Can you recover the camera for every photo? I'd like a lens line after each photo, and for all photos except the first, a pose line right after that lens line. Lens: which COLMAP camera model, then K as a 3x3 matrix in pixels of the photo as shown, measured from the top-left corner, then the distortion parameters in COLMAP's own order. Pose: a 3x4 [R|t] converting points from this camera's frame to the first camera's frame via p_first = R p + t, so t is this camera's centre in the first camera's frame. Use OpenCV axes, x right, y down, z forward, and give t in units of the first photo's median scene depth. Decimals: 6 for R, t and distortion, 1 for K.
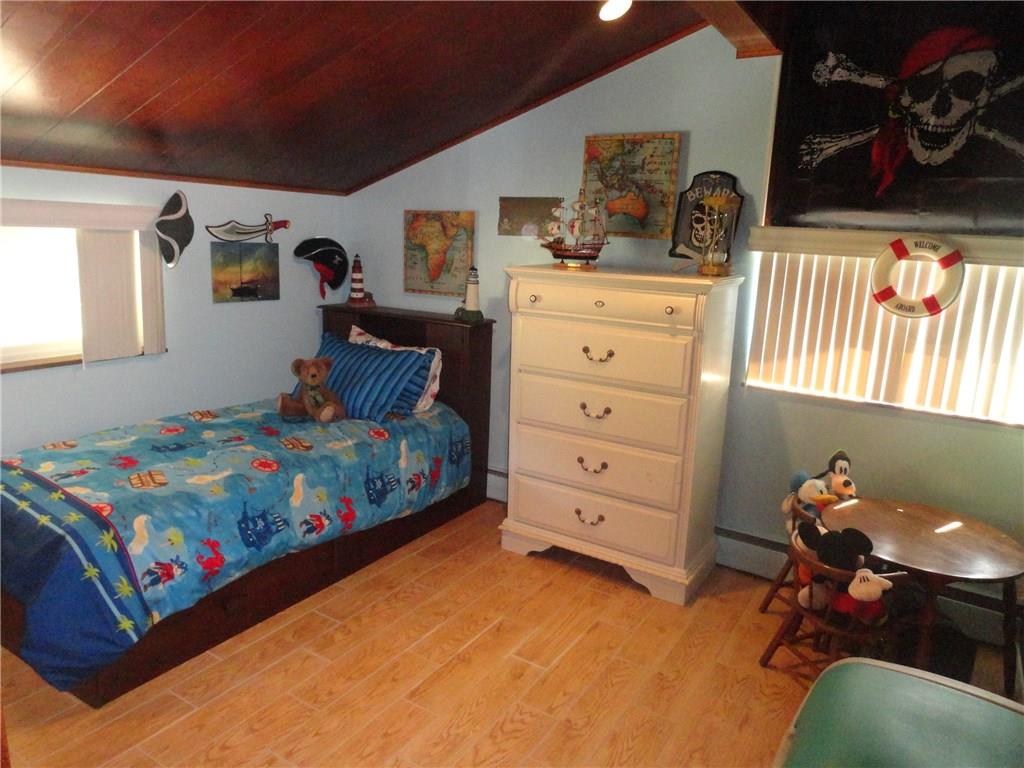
lens RADIAL K [[707.8, 0, 511.1], [0, 707.8, 380.0], [0, 0, 1]] dist [-0.000305, 0.008085]
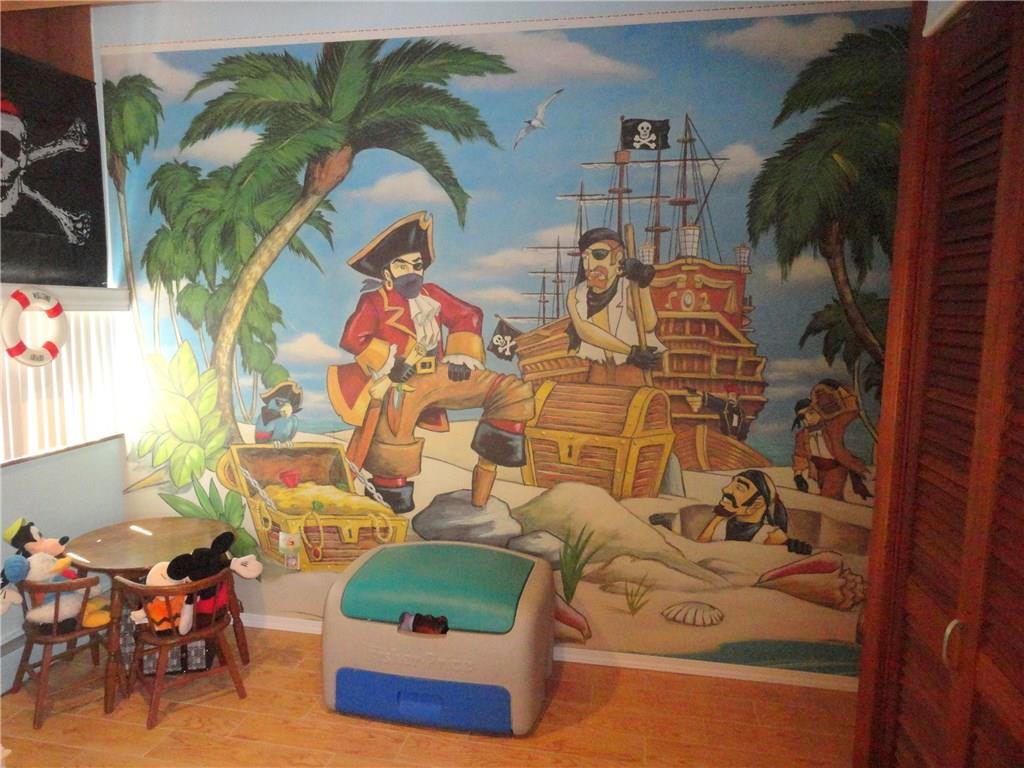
lens RADIAL K [[707.8, 0, 511.9], [0, 707.8, 385.9], [0, 0, 1]] dist [-0.000305, 0.008085]
pose [[-0.374207, -0.153565, 0.914542, -0.641715], [0.167077, 0.958891, 0.229376, -0.185862], [-0.912170, 0.238633, -0.333166, 0.743448]]
